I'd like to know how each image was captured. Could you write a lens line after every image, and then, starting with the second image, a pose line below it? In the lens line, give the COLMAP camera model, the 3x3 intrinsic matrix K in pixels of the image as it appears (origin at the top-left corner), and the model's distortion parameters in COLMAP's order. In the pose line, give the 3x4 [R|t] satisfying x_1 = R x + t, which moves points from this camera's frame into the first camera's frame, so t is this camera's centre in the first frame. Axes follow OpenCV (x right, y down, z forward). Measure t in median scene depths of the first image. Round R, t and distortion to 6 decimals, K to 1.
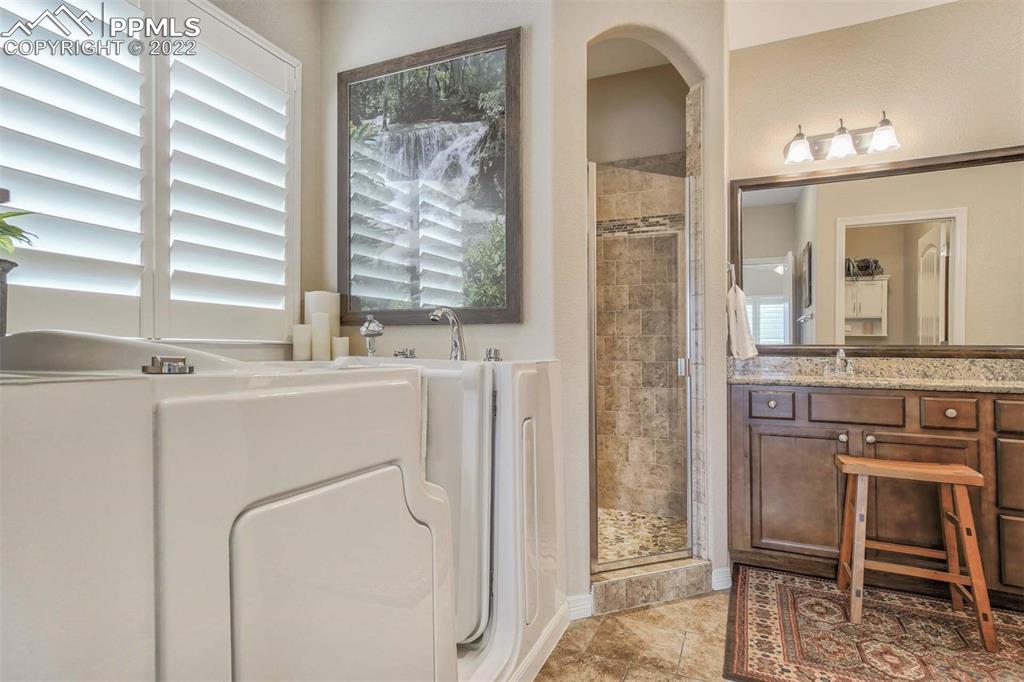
lens RADIAL K [[528.0, 0, 510.8], [0, 528.0, 342.9], [0, 0, 1]] dist [-0.014073, 0.001417]
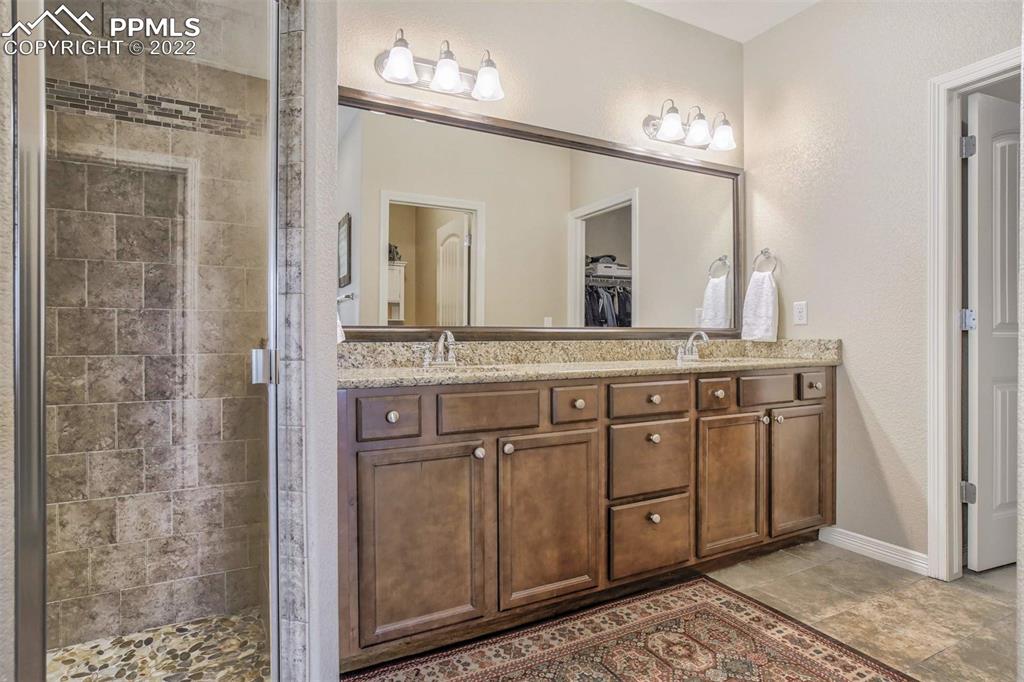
lens RADIAL K [[528.0, 0, 502.0], [0, 528.0, 324.8], [0, 0, 1]] dist [-0.014073, 0.001417]
pose [[0.631834, 0.007750, 0.775065, 0.068598], [-0.001455, 0.999960, -0.008812, 0.008642], [-0.775102, 0.004440, 0.631820, 0.421878]]
